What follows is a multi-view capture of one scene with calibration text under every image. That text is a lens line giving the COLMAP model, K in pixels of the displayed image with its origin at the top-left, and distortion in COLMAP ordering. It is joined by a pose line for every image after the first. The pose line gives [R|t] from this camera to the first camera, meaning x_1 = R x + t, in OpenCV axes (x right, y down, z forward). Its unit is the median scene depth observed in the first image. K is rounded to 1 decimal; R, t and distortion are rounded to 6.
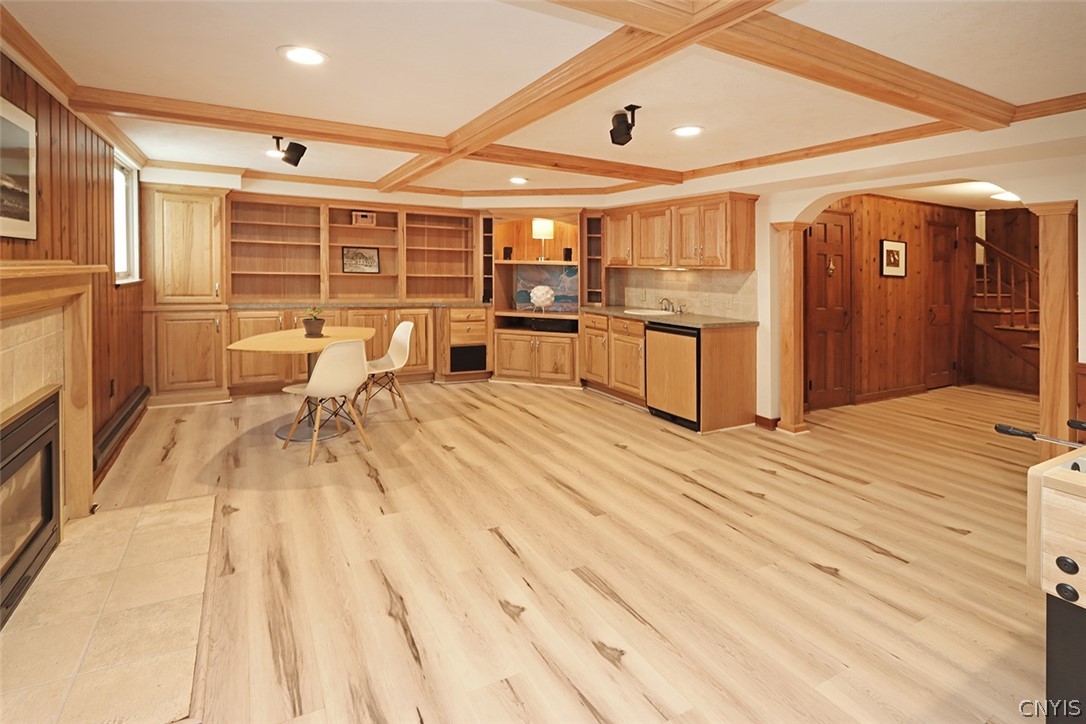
lens RADIAL K [[549.9, 0, 541.8], [0, 549.9, 330.5], [0, 0, 1]] dist [0.000623, 0.000172]
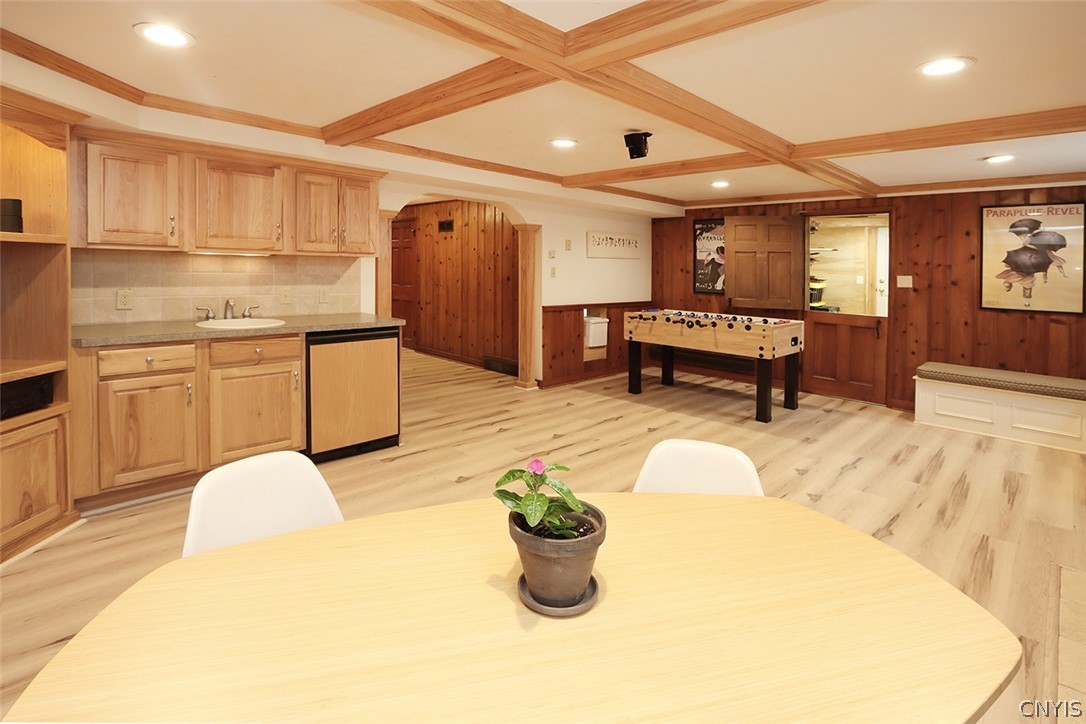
lens RADIAL K [[538.1, 0, 542.6], [0, 538.1, 275.4], [0, 0, 1]] dist [-0.022738, -0.000042]
pose [[-0.290578, -0.048536, 0.955619, -0.437984], [0.079606, 0.994024, 0.074693, -0.095136], [-0.953534, 0.097777, -0.284978, 0.754789]]
